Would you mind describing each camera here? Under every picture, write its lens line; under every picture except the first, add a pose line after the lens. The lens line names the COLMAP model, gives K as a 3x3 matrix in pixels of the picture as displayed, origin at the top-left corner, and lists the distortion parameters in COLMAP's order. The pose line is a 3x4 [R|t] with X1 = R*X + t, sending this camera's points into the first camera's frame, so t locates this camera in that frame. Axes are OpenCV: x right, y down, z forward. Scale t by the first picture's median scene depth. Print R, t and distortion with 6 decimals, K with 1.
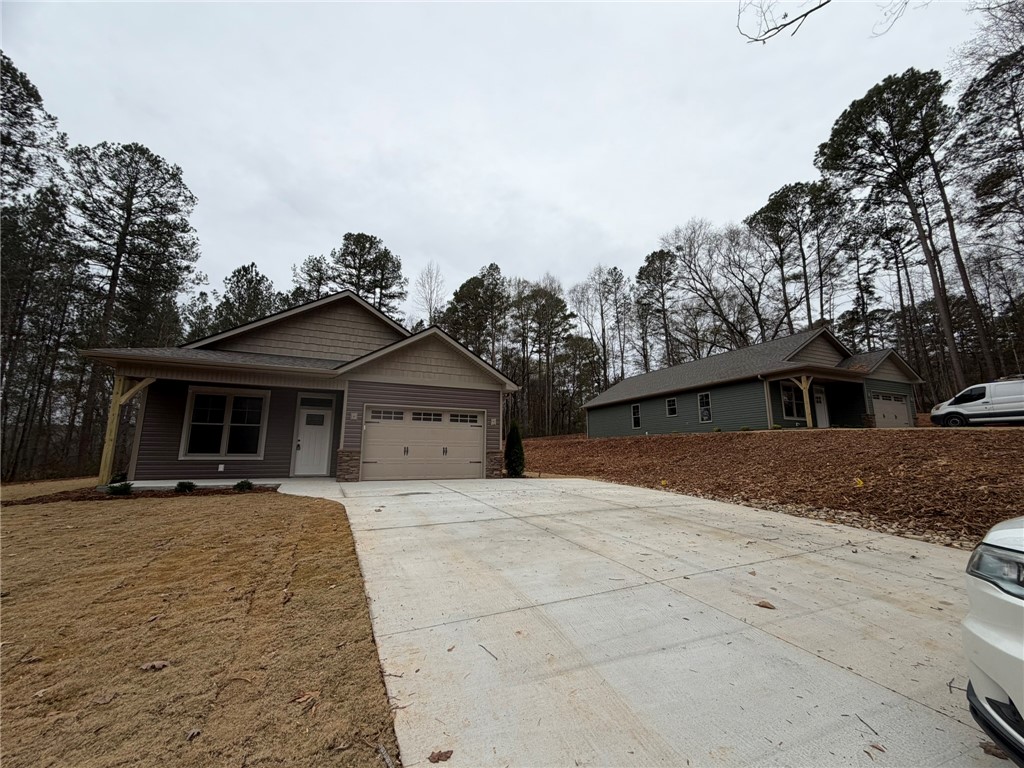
lens RADIAL K [[408.0, 0, 510.0], [0, 408.0, 380.7], [0, 0, 1]] dist [-0.003239, 0.000593]
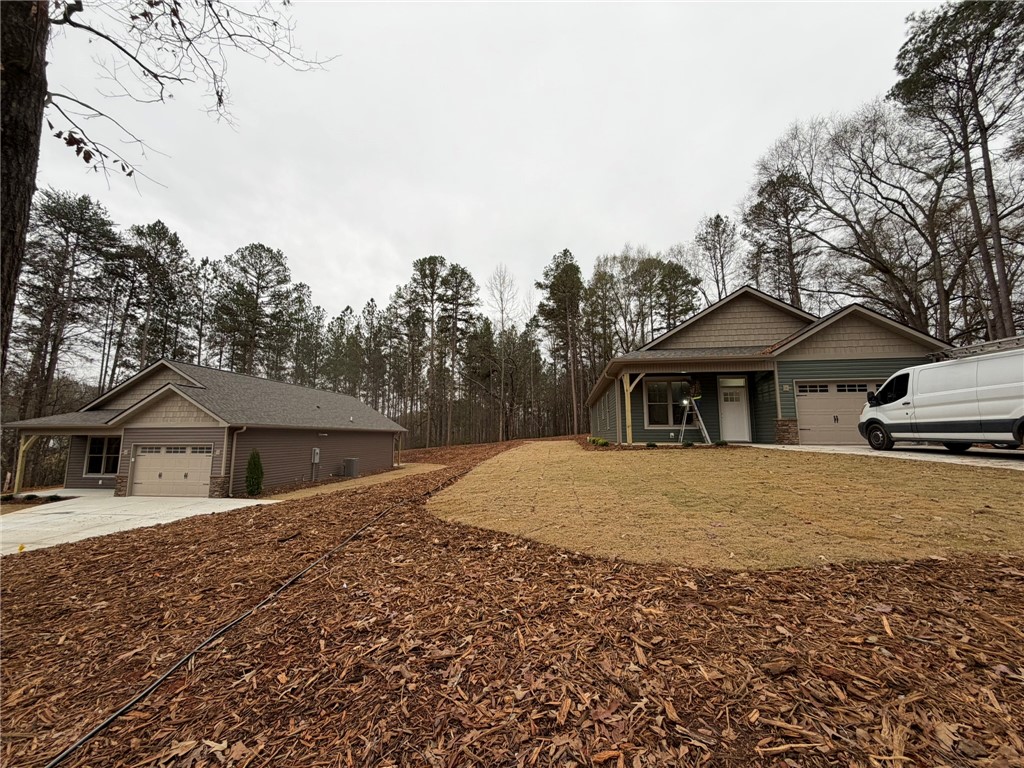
lens RADIAL K [[408.0, 0, 512.4], [0, 408.0, 382.6], [0, 0, 1]] dist [-0.003239, 0.000593]
pose [[0.853415, -0.074994, -0.515808, 0.979902], [0.100963, 0.994637, 0.022434, -0.034237], [0.511359, -0.071224, 0.856410, 0.290208]]
